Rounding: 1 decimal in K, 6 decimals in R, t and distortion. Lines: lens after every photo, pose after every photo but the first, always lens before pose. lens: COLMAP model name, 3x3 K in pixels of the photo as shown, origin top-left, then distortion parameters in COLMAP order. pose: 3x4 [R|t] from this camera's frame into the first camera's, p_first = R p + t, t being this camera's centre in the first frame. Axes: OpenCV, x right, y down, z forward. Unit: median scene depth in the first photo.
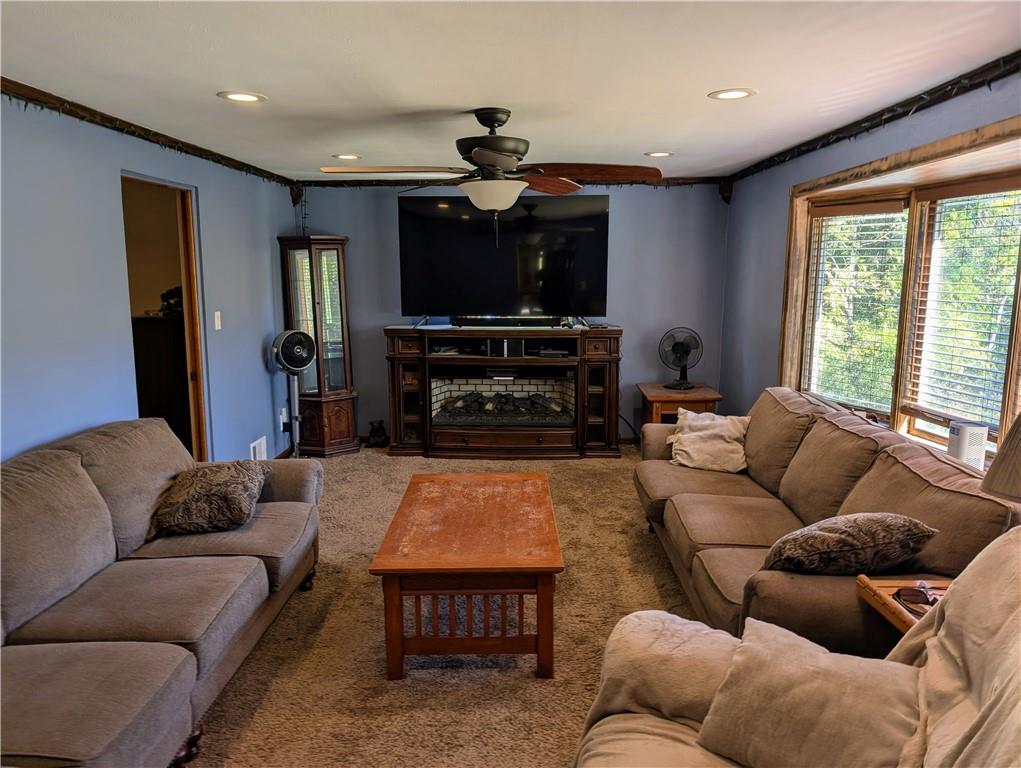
lens RADIAL K [[733.1, 0, 511.0], [0, 733.1, 391.7], [0, 0, 1]] dist [0.039066, -0.036636]
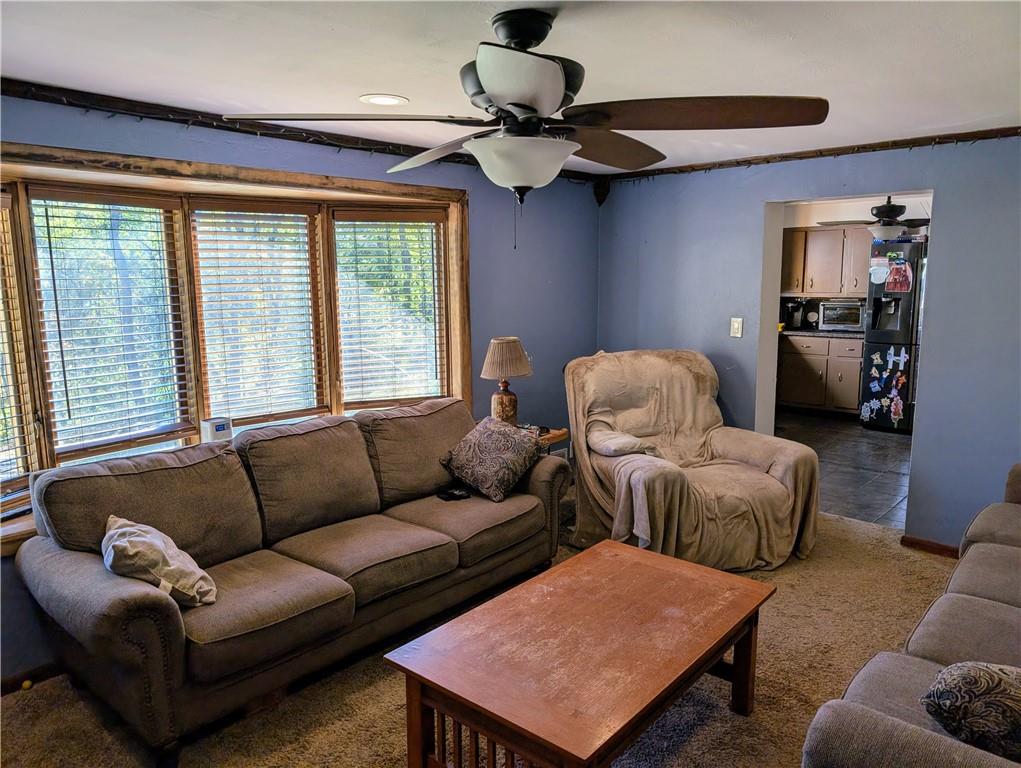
lens RADIAL K [[733.1, 0, 511.0], [0, 733.1, 391.7], [0, 0, 1]] dist [0.039066, -0.036636]
pose [[-0.769634, -0.099808, 0.630636, -0.372173], [0.112960, 0.950841, 0.288343, -0.237538], [-0.628413, 0.293155, -0.720525, 1.346124]]
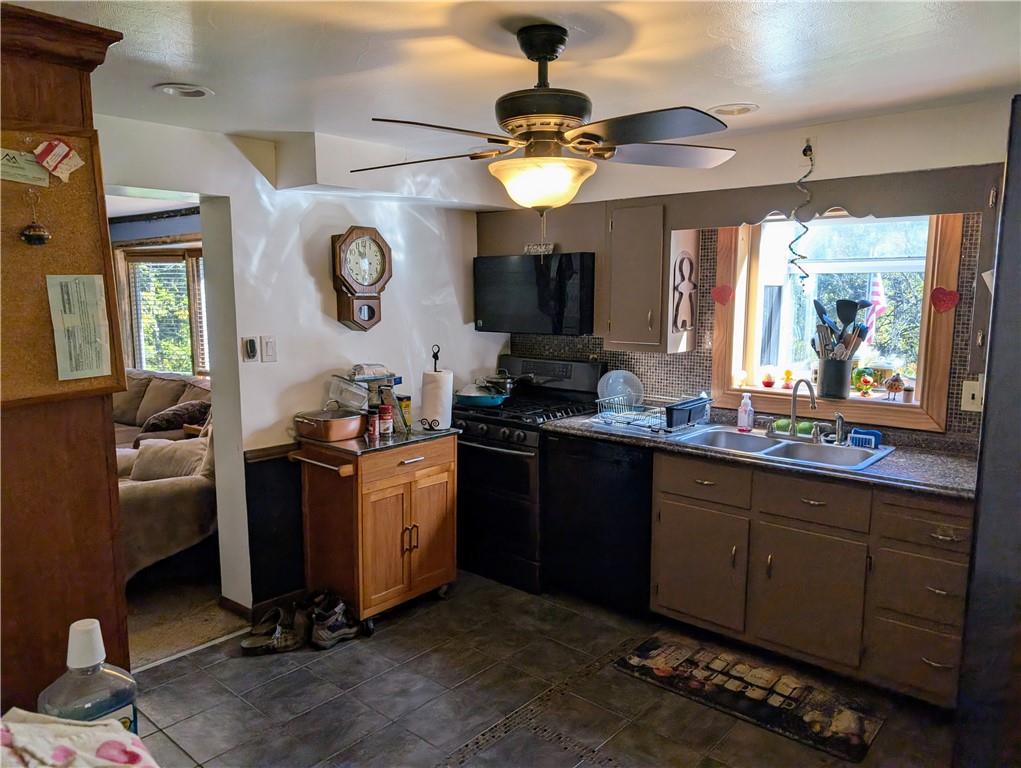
lens RADIAL K [[721.3, 0, 517.5], [0, 721.3, 388.3], [0, 0, 1]] dist [0.004106, -0.026587]
pose [[0.625185, -0.105428, 0.773323, -0.358354], [0.131467, 0.990902, 0.028808, 0.118656], [-0.769324, 0.083656, 0.633358, -0.732467]]
